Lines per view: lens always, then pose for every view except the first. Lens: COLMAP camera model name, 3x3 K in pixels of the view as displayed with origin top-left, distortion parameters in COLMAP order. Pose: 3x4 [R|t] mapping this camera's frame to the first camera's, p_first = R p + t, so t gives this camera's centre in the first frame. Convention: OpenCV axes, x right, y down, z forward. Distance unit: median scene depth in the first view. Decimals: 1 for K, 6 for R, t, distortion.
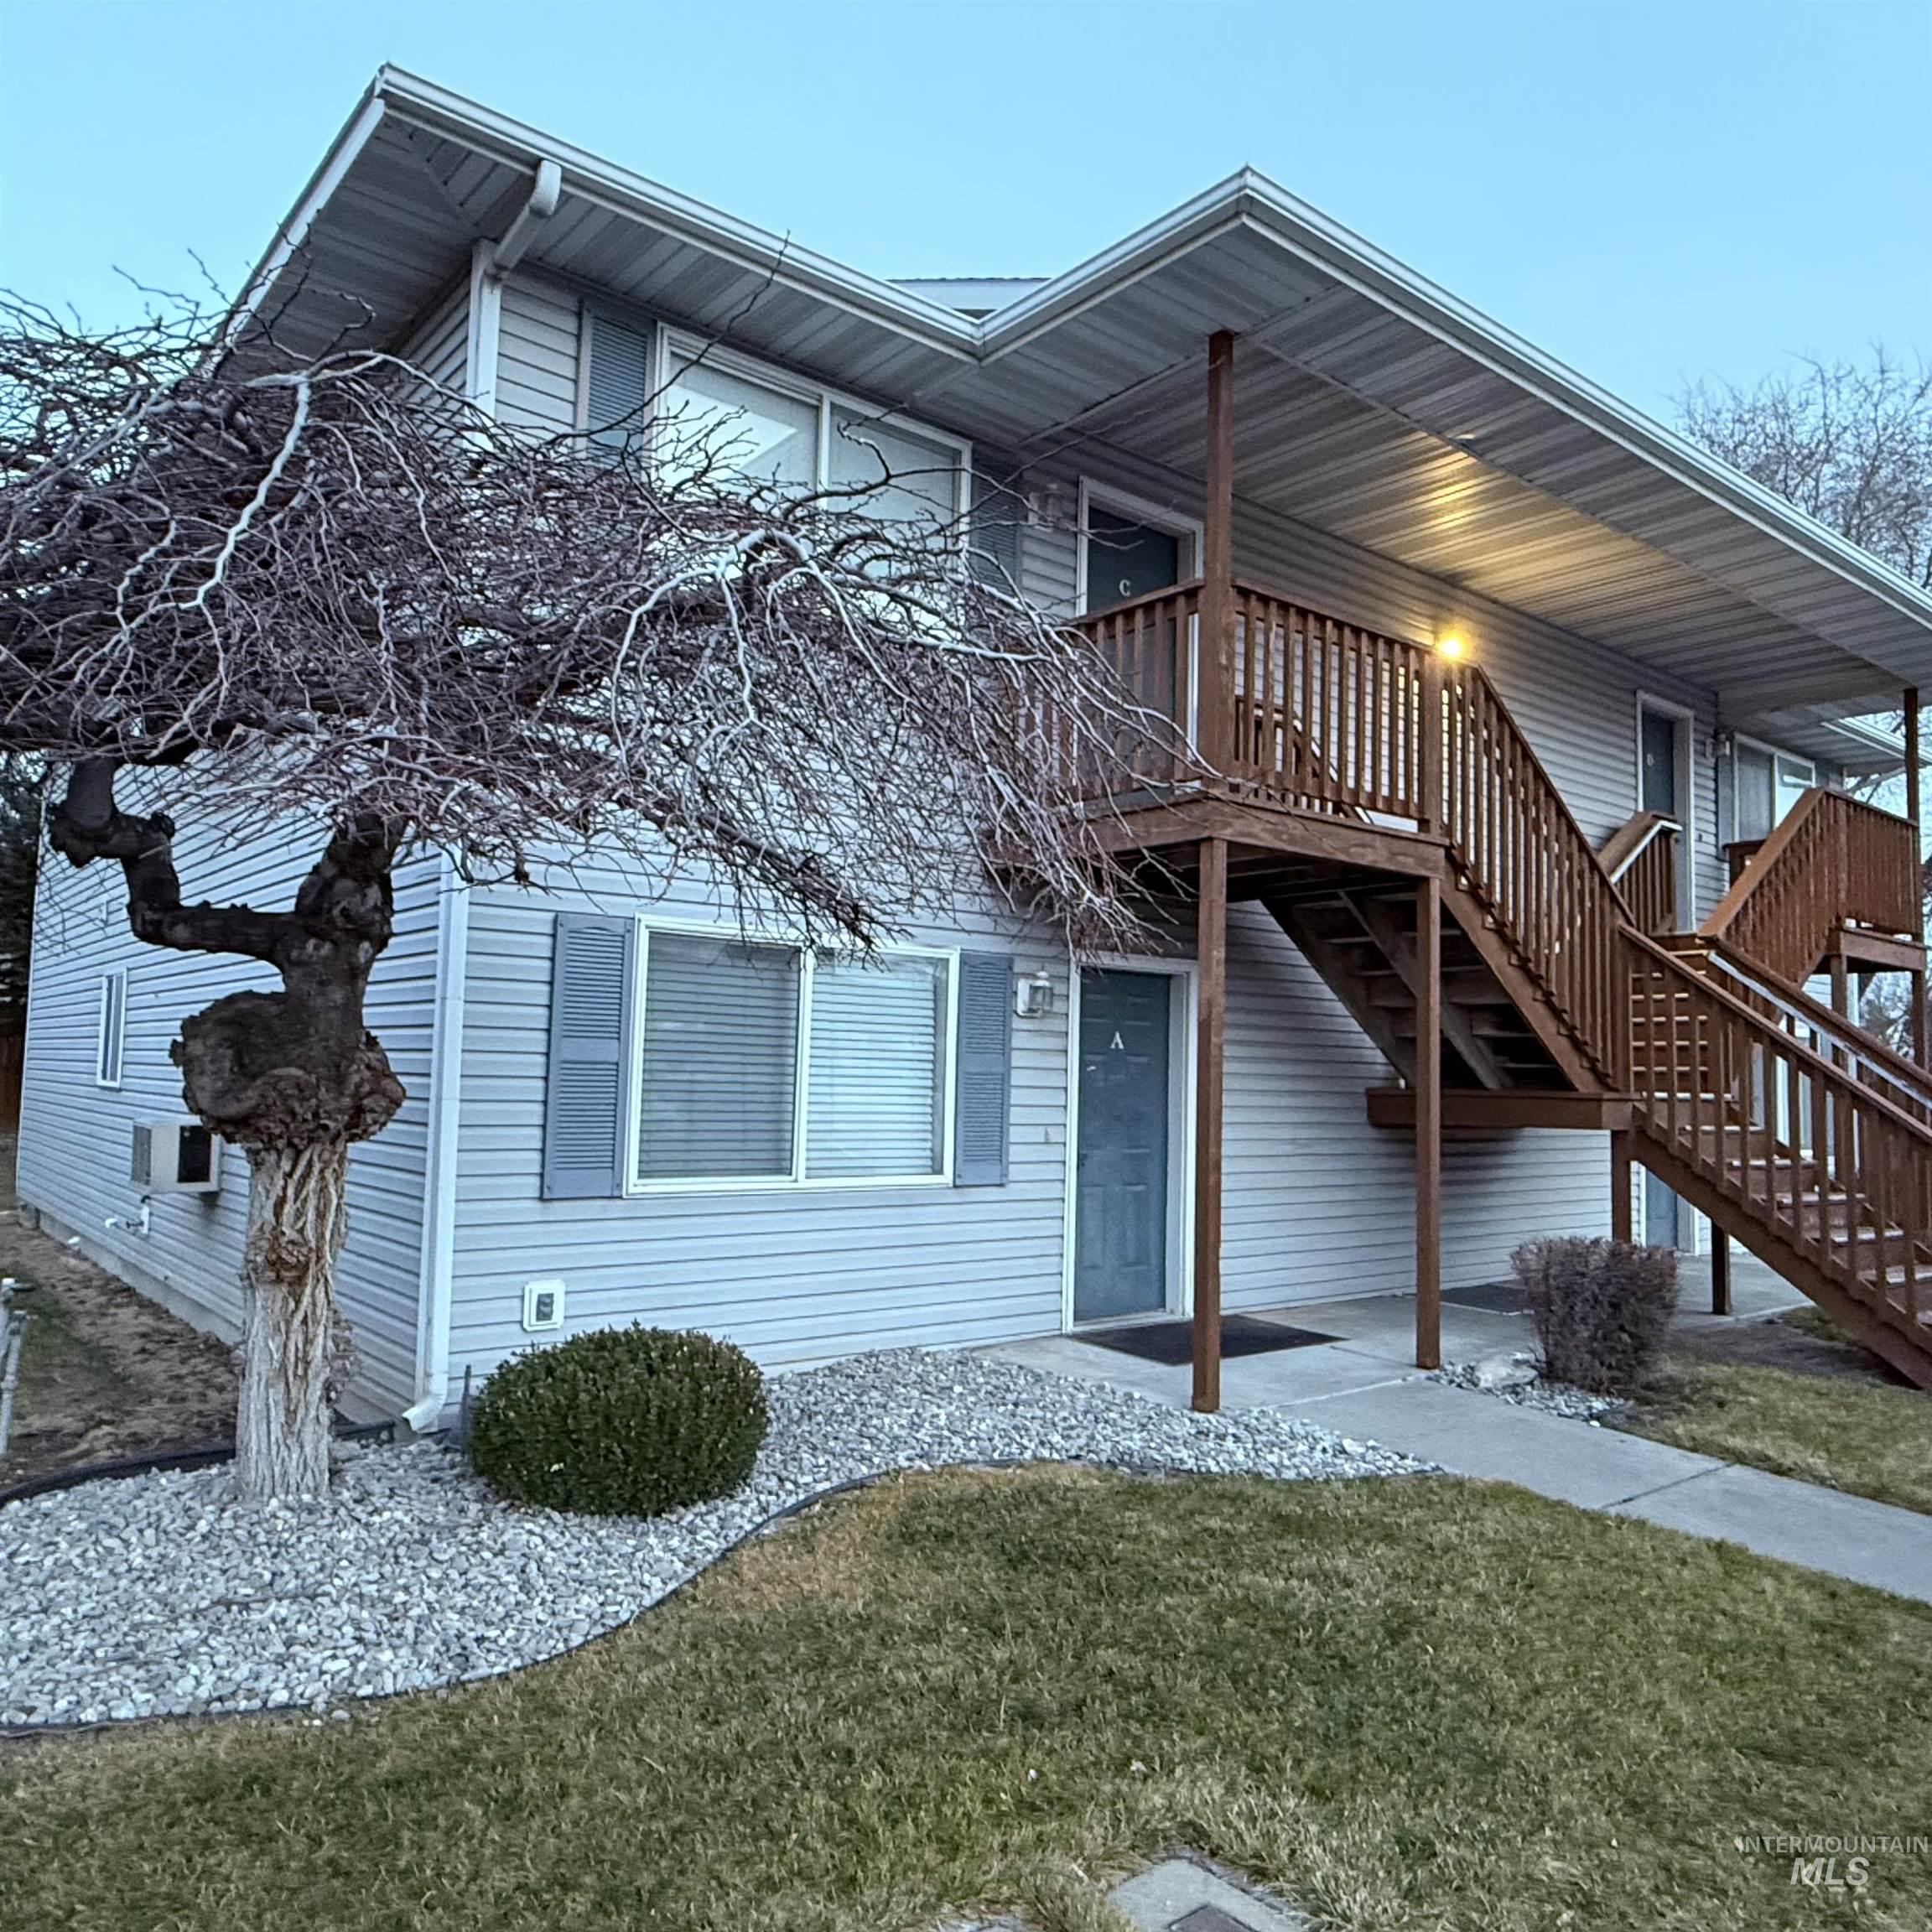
lens RADIAL K [[1453.1, 0, 966.0], [0, 1453.1, 966.0], [0, 0, 1]] dist [0.002972, -0.002589]
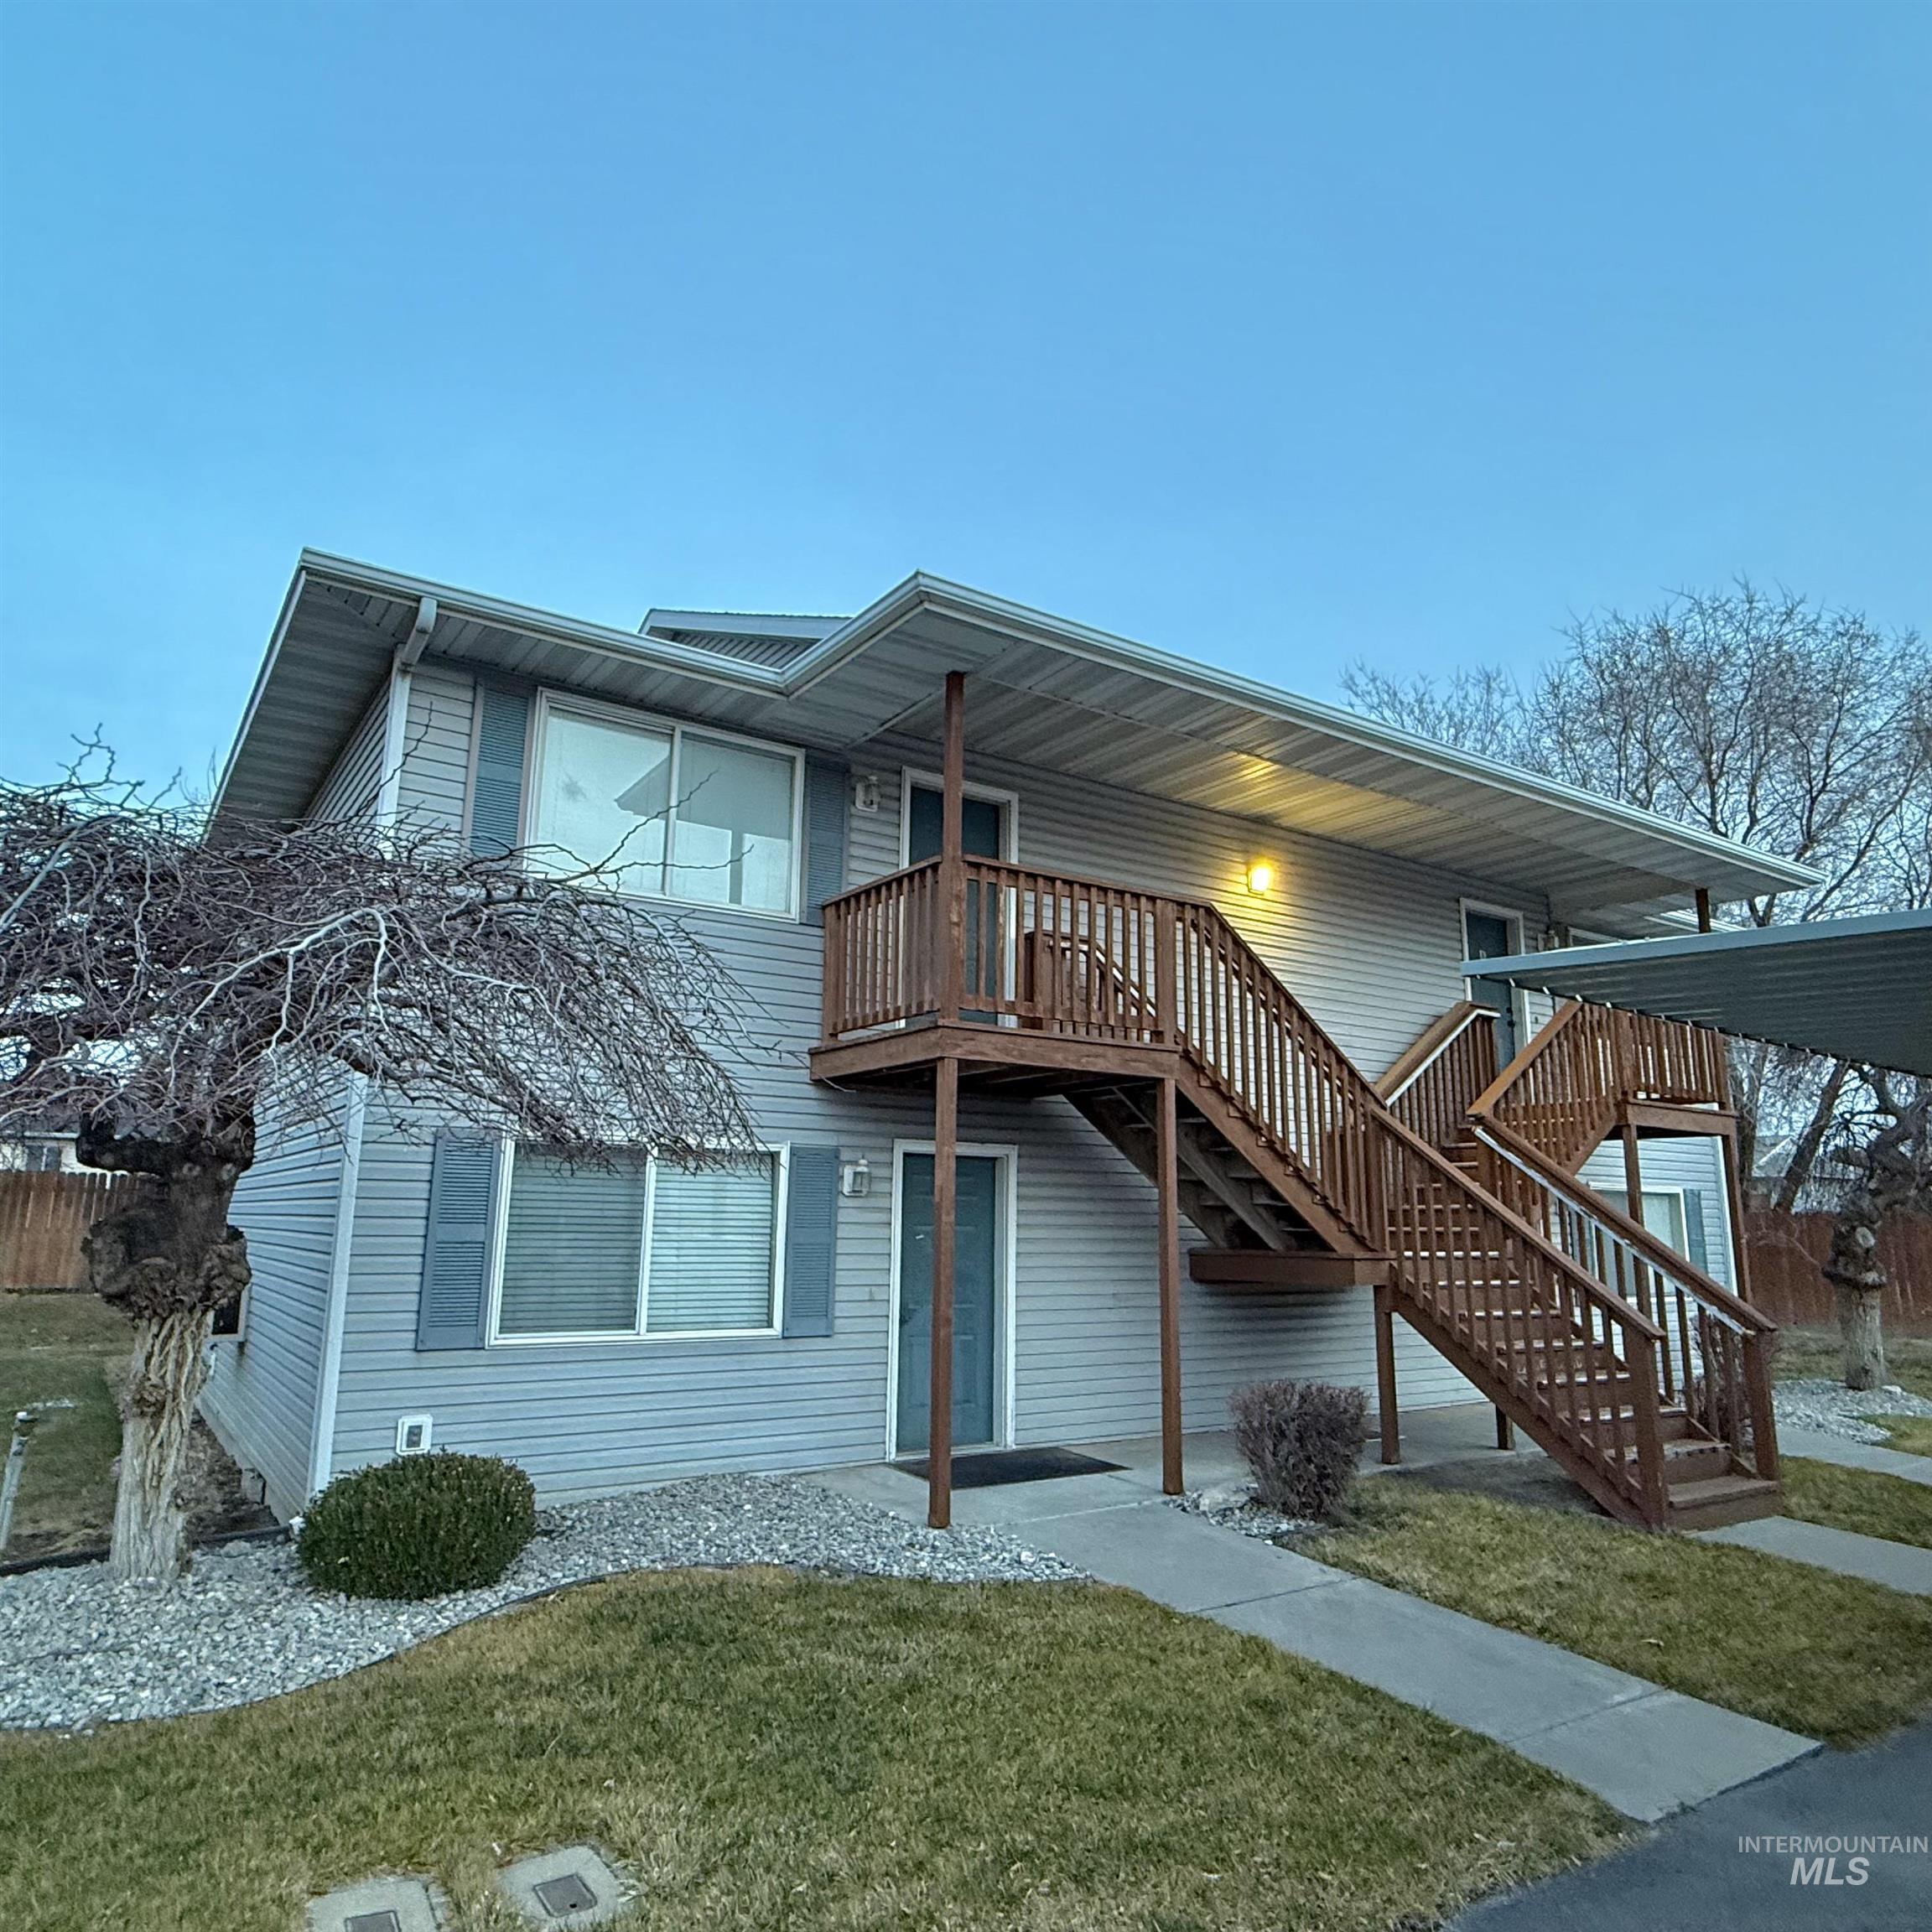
lens RADIAL K [[1296.7, 0, 949.4], [0, 1296.7, 958.3], [0, 0, 1]] dist [-0.001039, 0.001126]
pose [[0.995202, -0.029730, -0.093219, 0.334396], [0.017741, 0.991757, -0.126895, -0.035257], [0.096223, 0.124632, 0.987526, -0.159415]]
